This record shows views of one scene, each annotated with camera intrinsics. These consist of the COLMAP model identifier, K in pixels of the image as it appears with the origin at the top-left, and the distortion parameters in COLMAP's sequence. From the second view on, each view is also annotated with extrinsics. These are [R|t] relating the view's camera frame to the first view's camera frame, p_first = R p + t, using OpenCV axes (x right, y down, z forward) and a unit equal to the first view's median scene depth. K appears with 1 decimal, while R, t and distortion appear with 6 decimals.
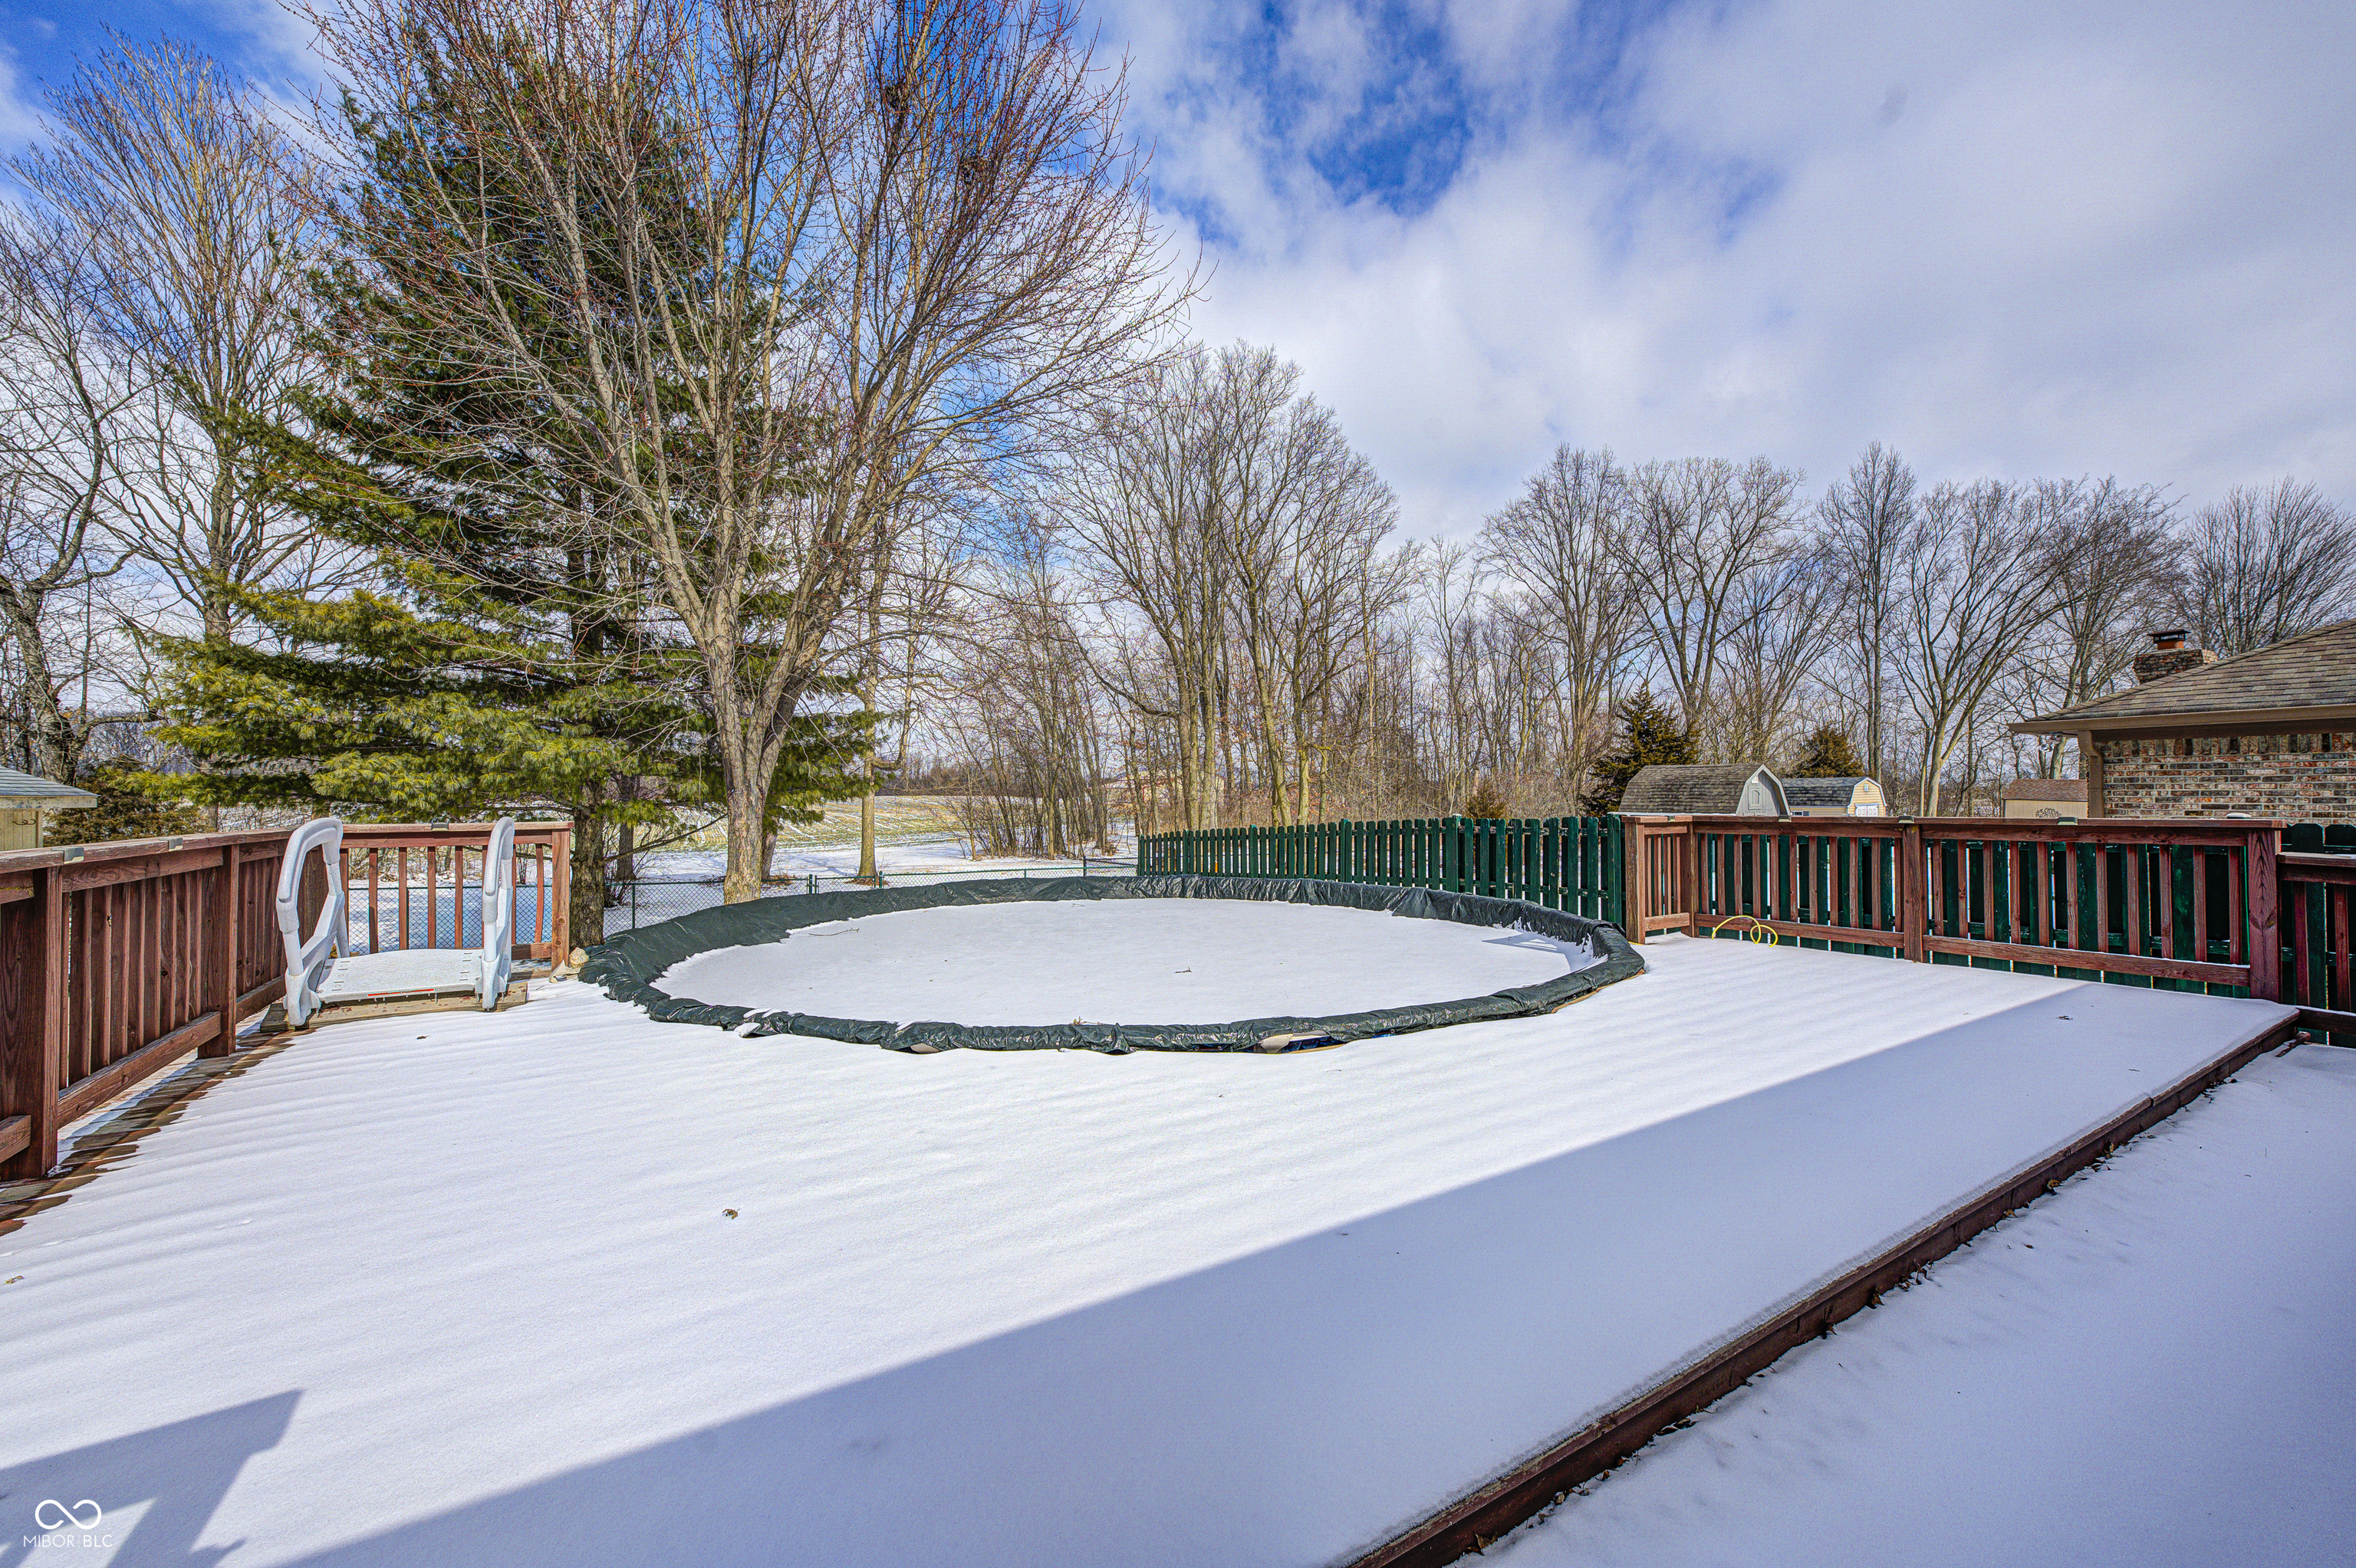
lens RADIAL K [[927.3, 0, 1181.1], [0, 927.3, 794.6], [0, 0, 1]] dist [0.000984, 0.000379]
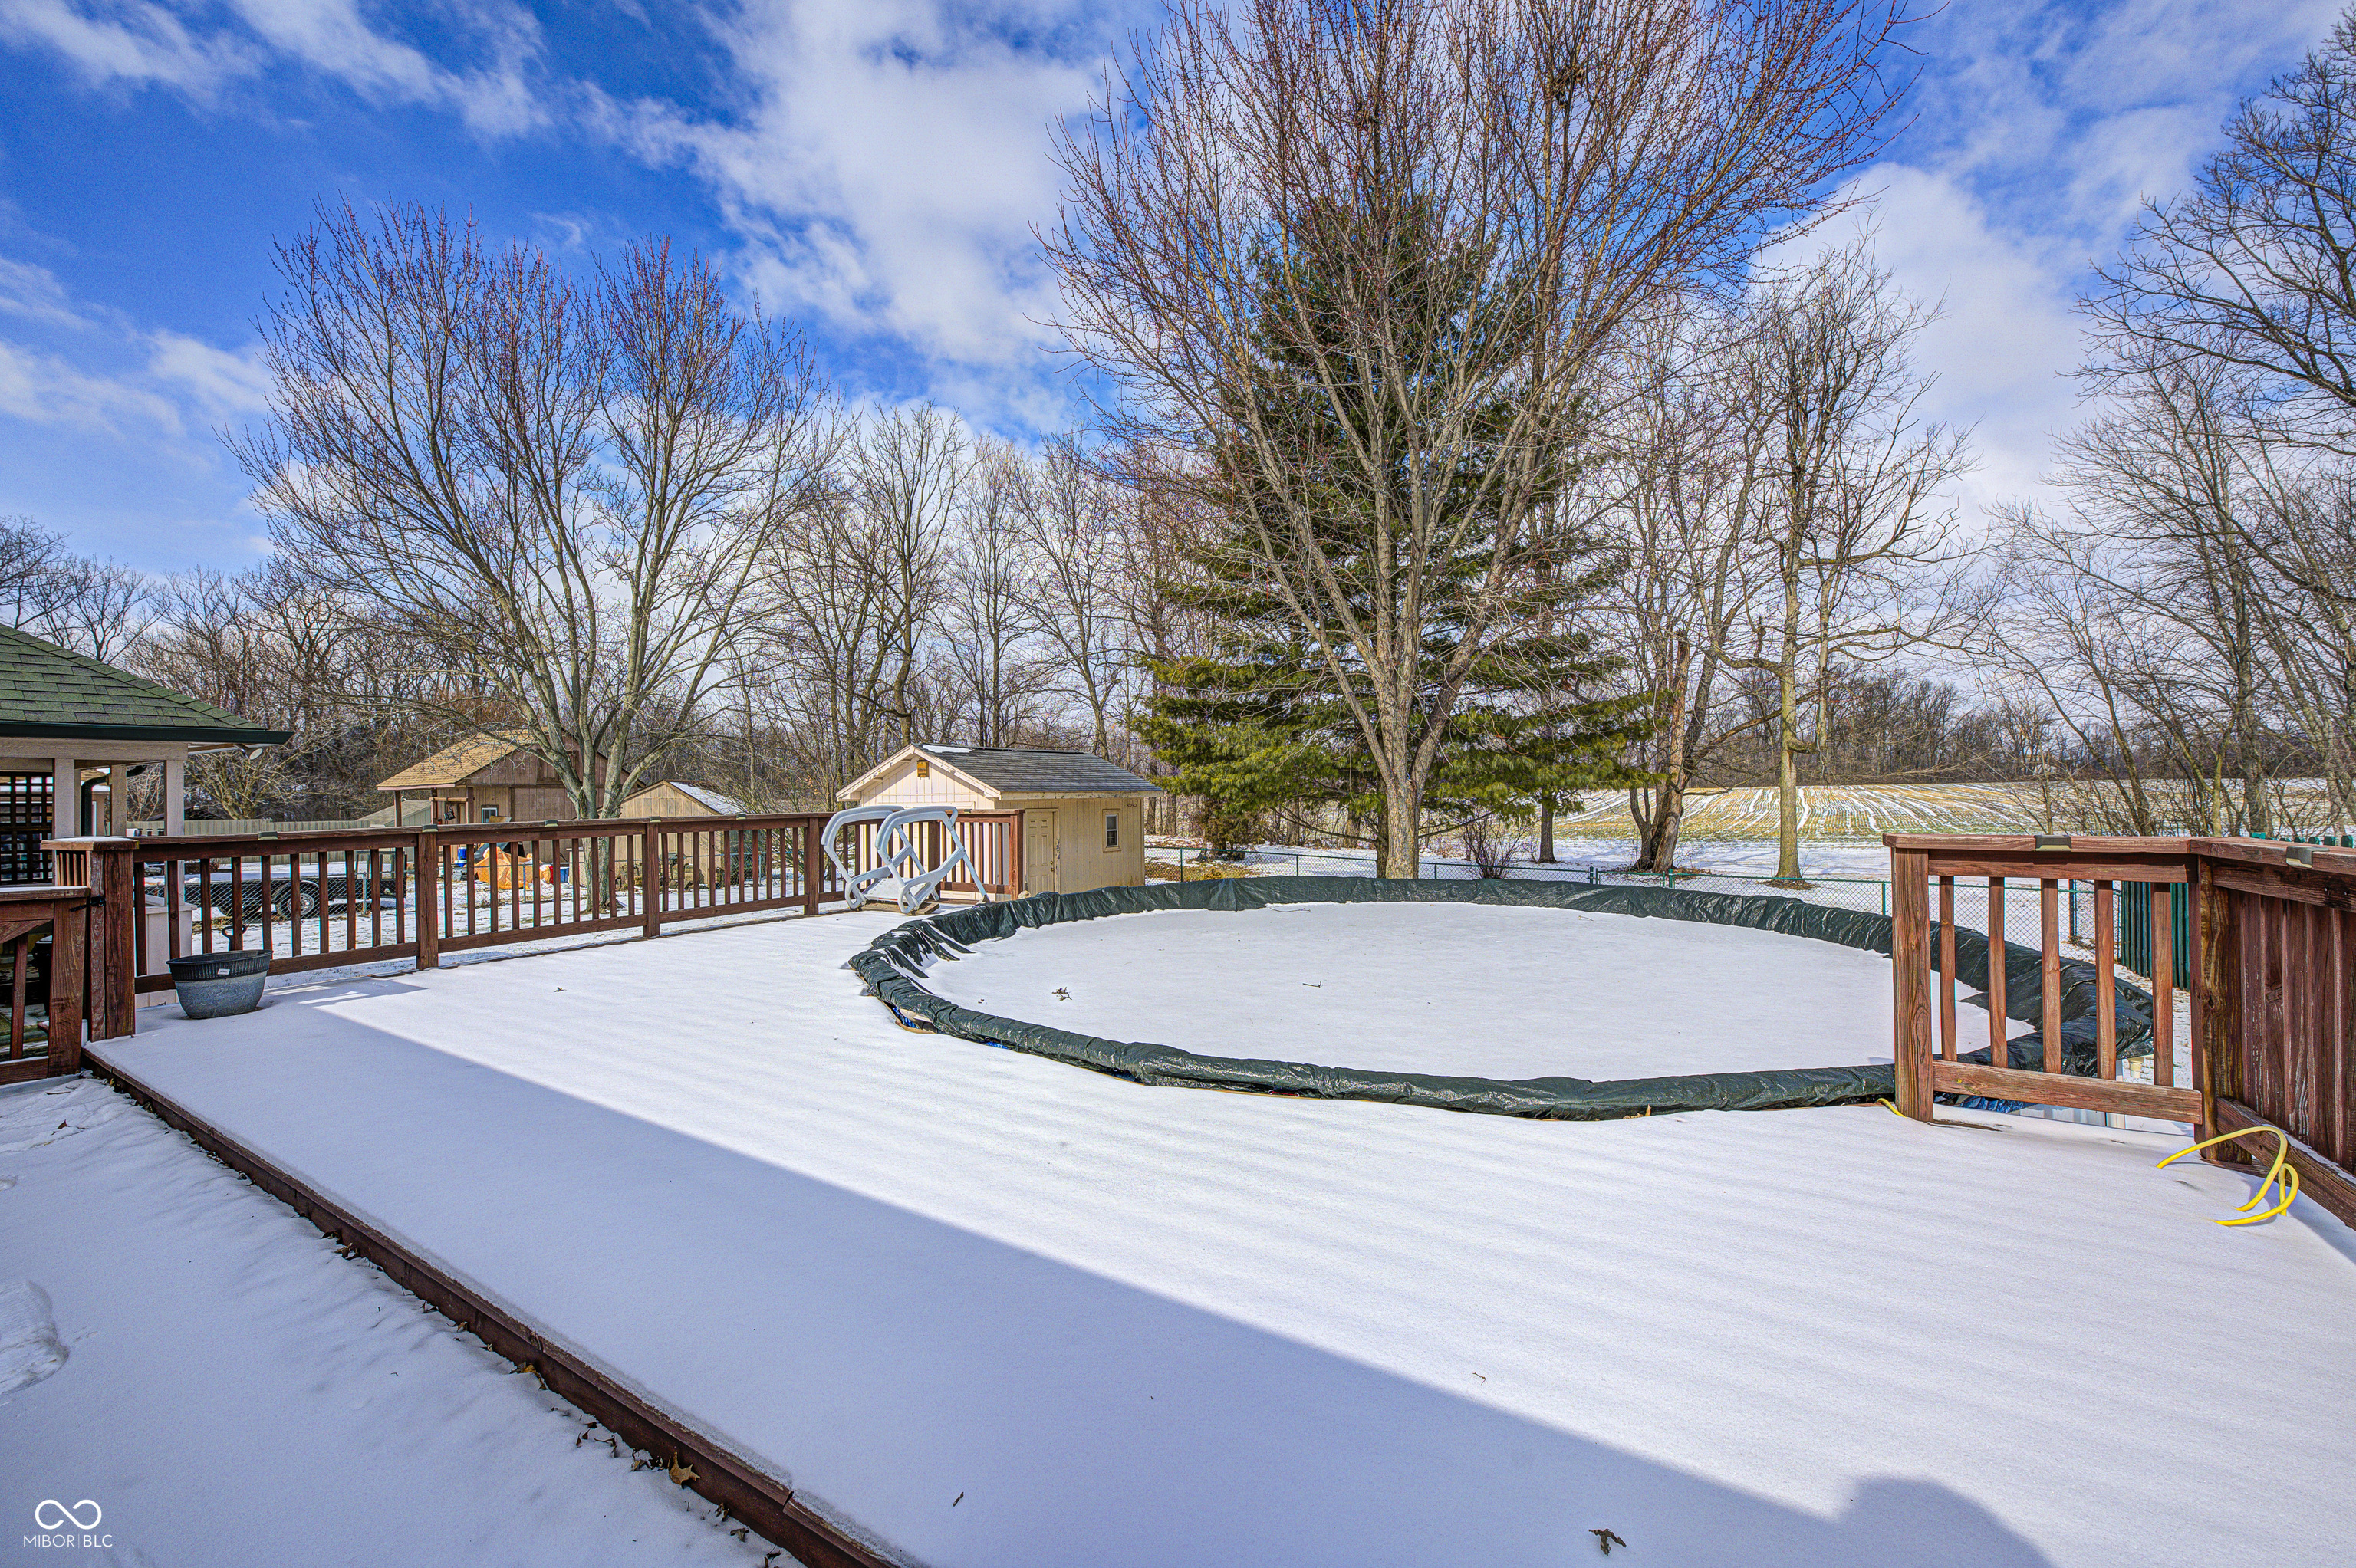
lens RADIAL K [[927.3, 0, 1176.6], [0, 927.3, 780.2], [0, 0, 1]] dist [0.000984, 0.000379]
pose [[0.437065, -0.013063, -0.899335, 0.745096], [0.010161, 0.999902, -0.009586, -0.002312], [0.899372, -0.004948, 0.437155, 0.475882]]
